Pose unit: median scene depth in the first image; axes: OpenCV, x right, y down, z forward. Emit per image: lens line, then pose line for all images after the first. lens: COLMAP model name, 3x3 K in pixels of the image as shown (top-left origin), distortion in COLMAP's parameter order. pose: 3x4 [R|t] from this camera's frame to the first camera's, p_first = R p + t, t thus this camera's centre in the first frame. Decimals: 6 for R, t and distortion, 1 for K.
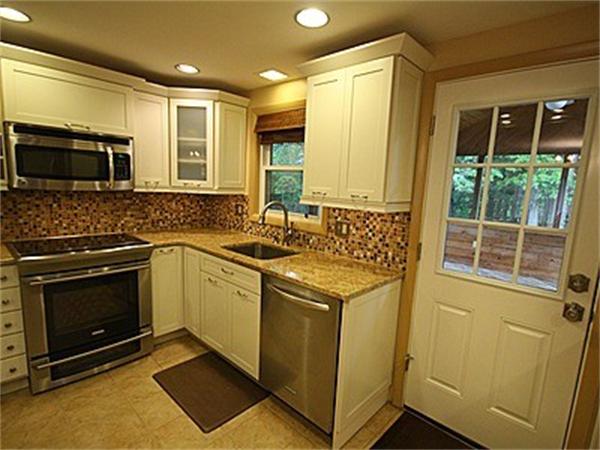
lens RADIAL K [[314.3, 0, 303.6], [0, 314.3, 229.6], [0, 0, 1]] dist [0.006589, -0.002083]
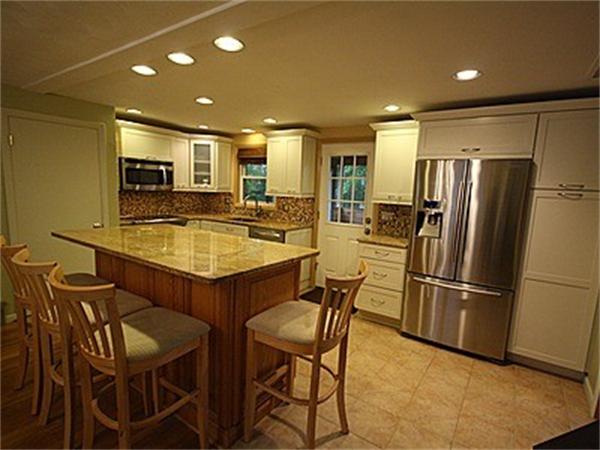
lens RADIAL K [[314.3, 0, 300.4], [0, 314.3, 226.5], [0, 0, 1]] dist [0.006589, -0.002083]
pose [[0.989115, -0.026345, 0.144768, -0.072421], [0.028682, 0.999489, -0.014079, 0.134544], [-0.144323, 0.018078, 0.989365, -0.921770]]
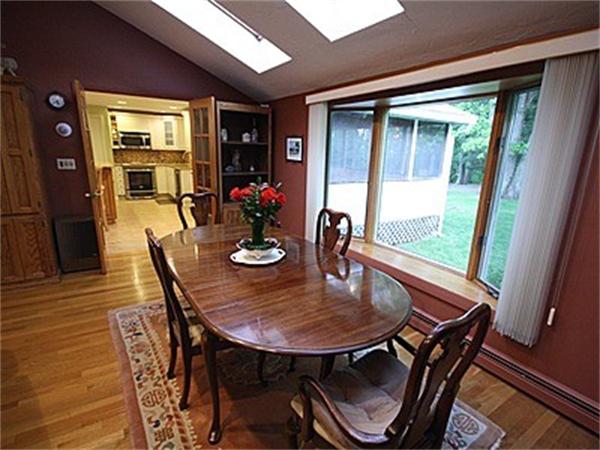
lens RADIAL K [[314.3, 0, 313.4], [0, 314.3, 230.7], [0, 0, 1]] dist [0.006589, -0.002083]
pose [[0.976608, 0.031825, -0.212660, 1.851013], [-0.013722, 0.996195, 0.086066, 0.422977], [0.214590, -0.081135, 0.973328, -1.928413]]
